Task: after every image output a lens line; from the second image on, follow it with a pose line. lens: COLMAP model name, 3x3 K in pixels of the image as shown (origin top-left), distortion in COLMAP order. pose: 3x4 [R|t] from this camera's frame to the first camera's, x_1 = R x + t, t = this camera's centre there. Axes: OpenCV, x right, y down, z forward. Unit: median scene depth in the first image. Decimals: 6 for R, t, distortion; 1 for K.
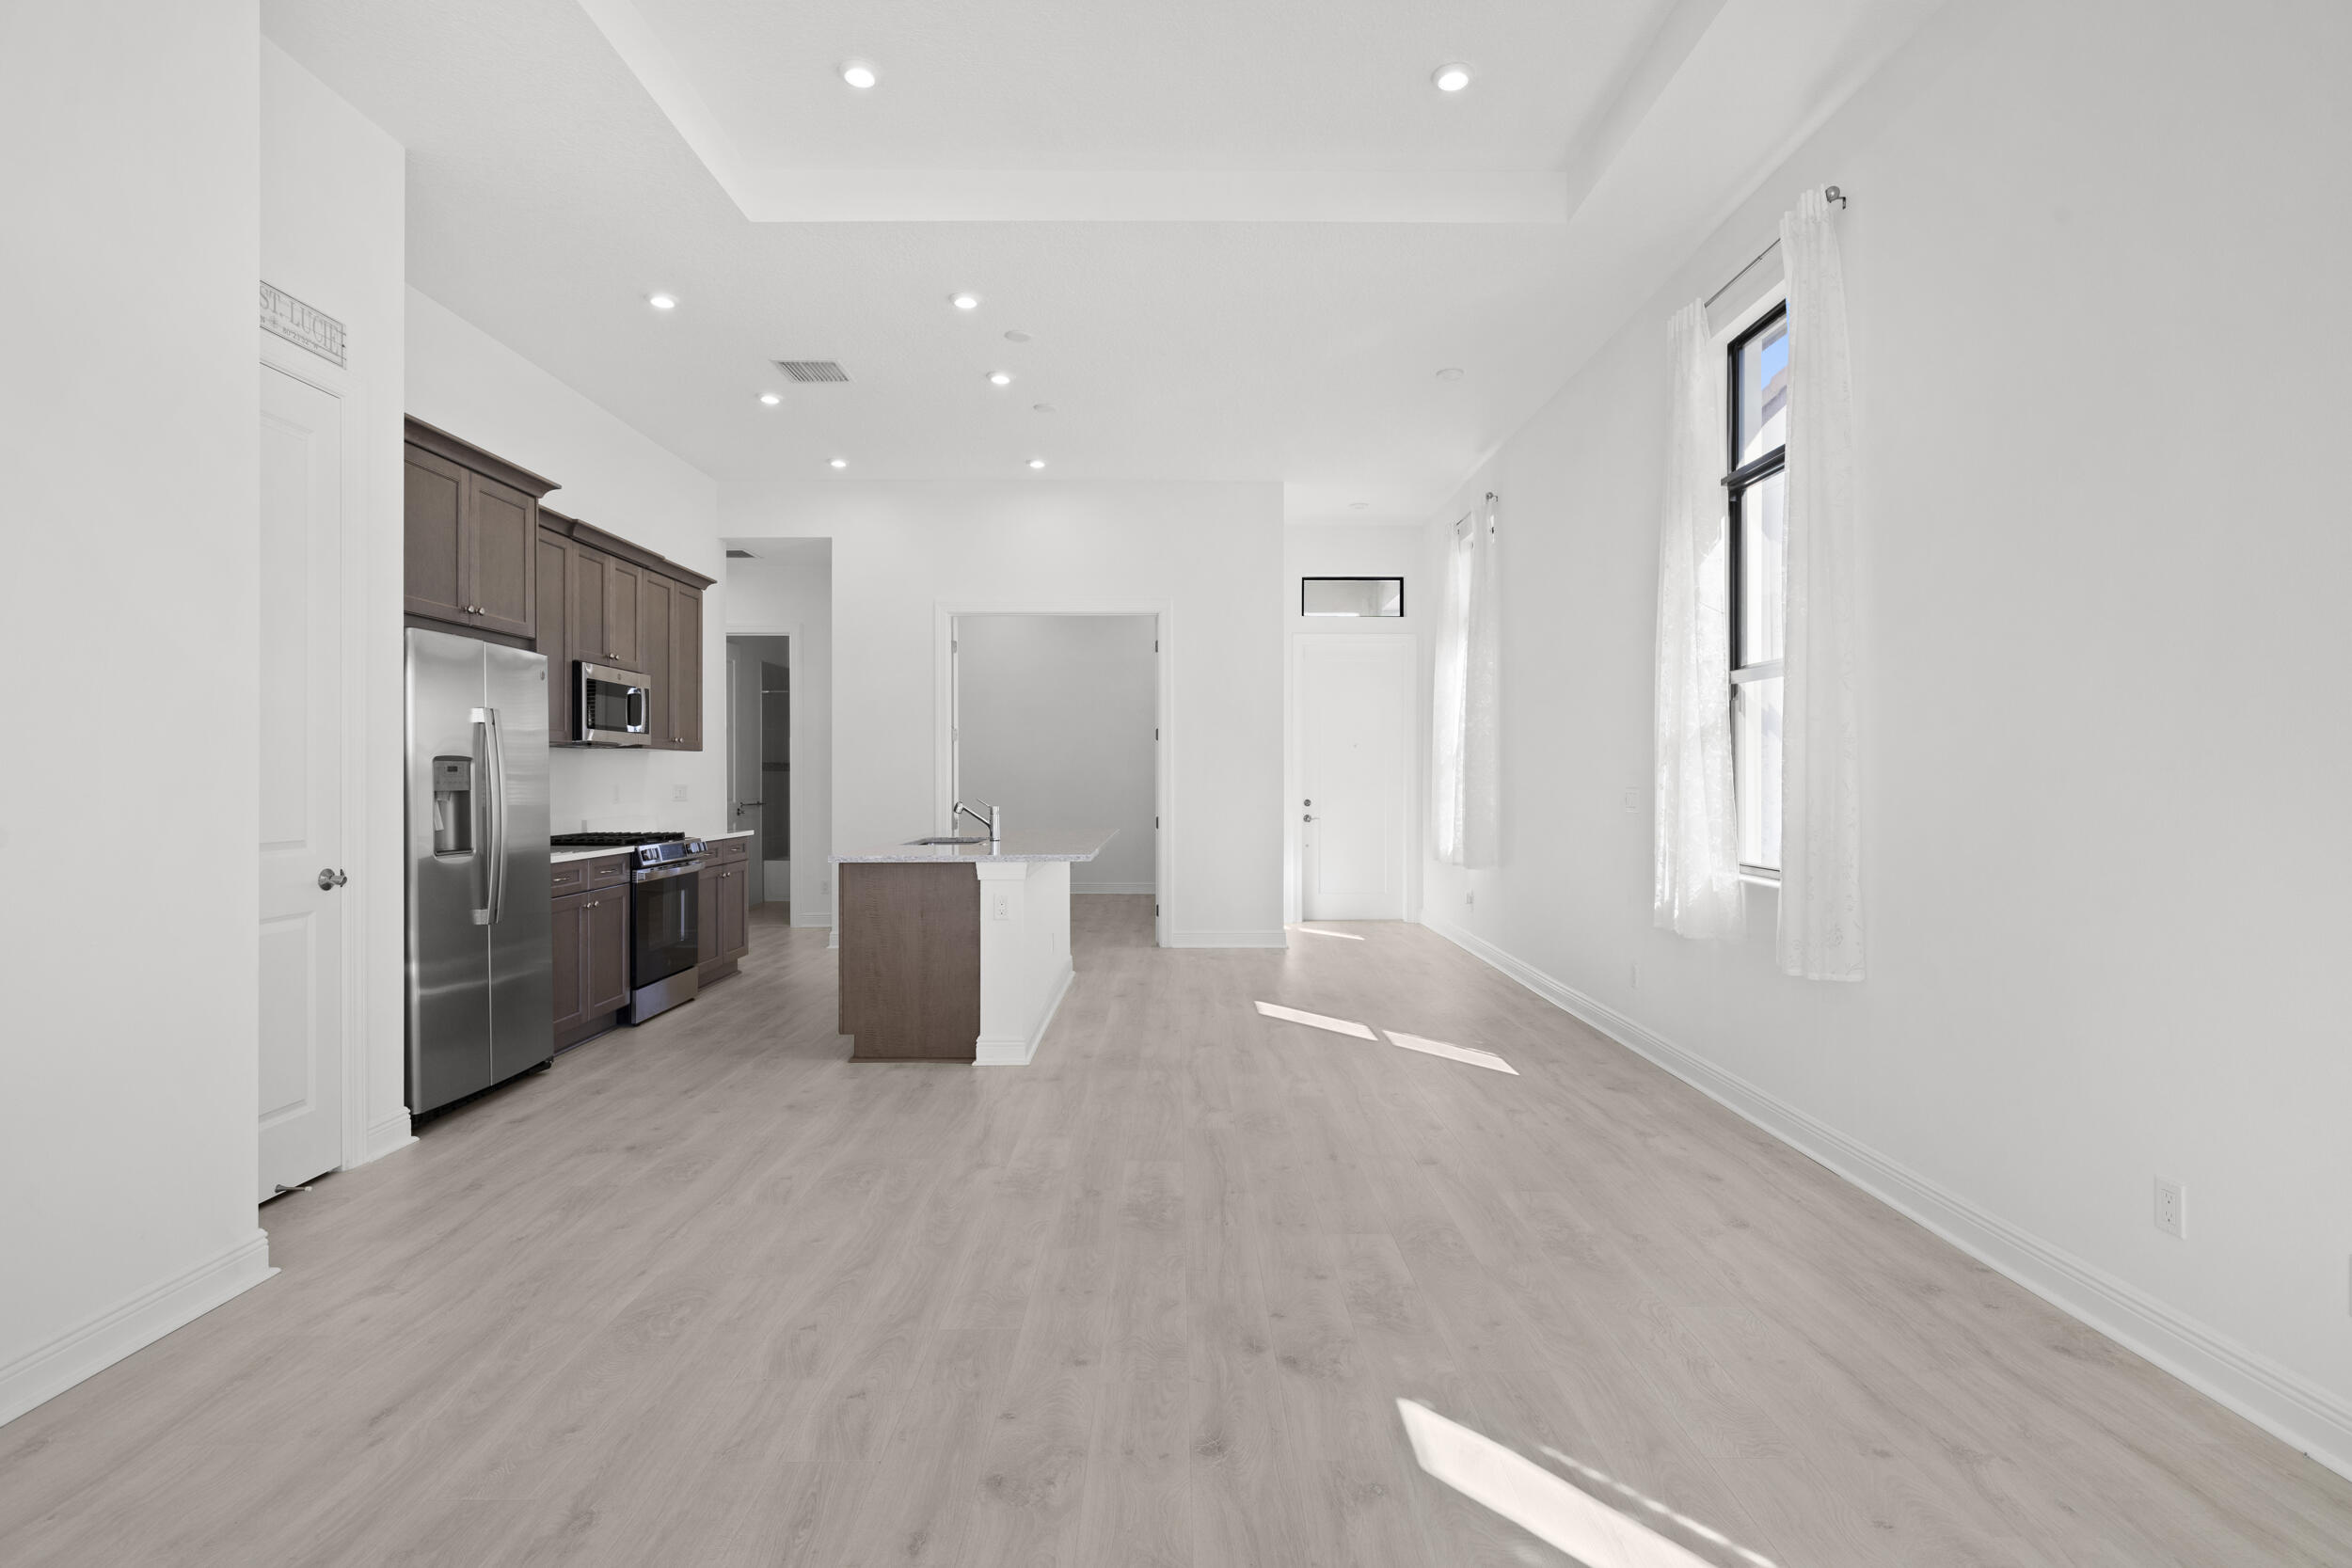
lens RADIAL K [[1192.3, 0, 1175.8], [0, 1192.3, 783.4], [0, 0, 1]] dist [-0.001667, 0.000135]
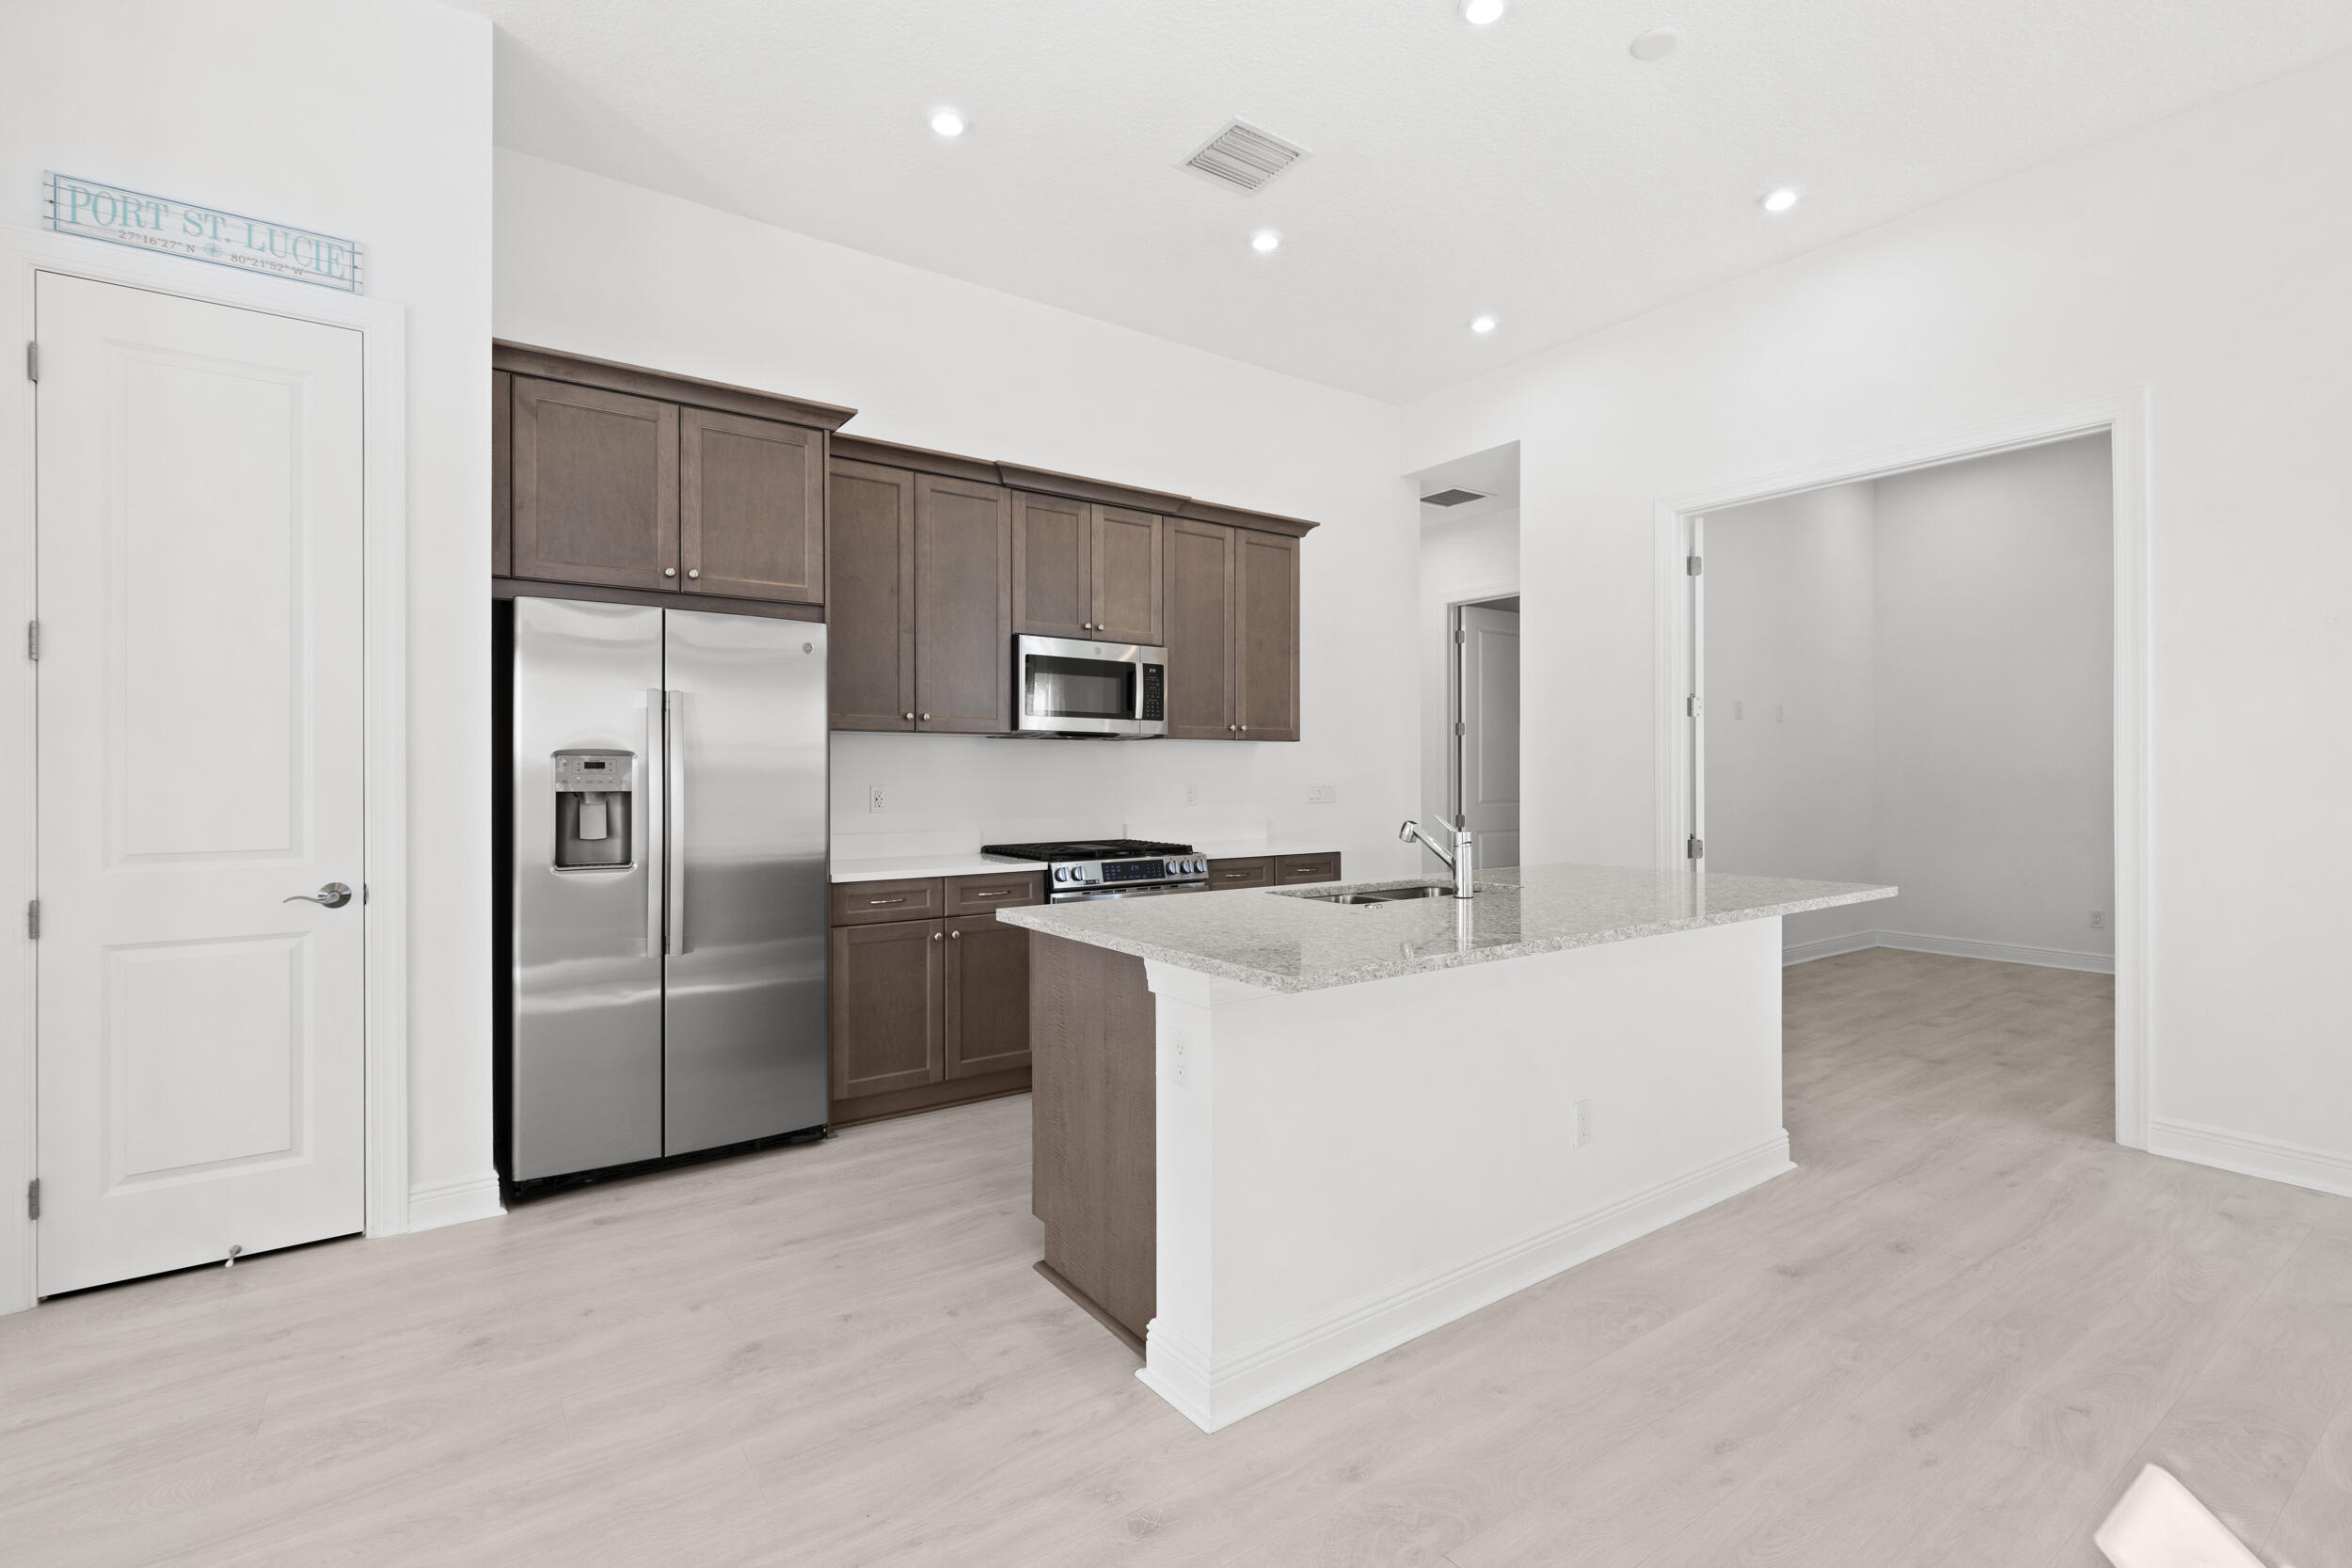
lens RADIAL K [[1051.5, 0, 1175.2], [0, 1051.5, 780.9], [0, 0, 1]] dist [0.001953, -0.000115]
pose [[0.573286, 0.002553, -0.819351, 0.201879], [-0.001740, 0.999997, 0.001898, -0.003359], [0.819353, 0.000338, 0.573289, 0.844754]]
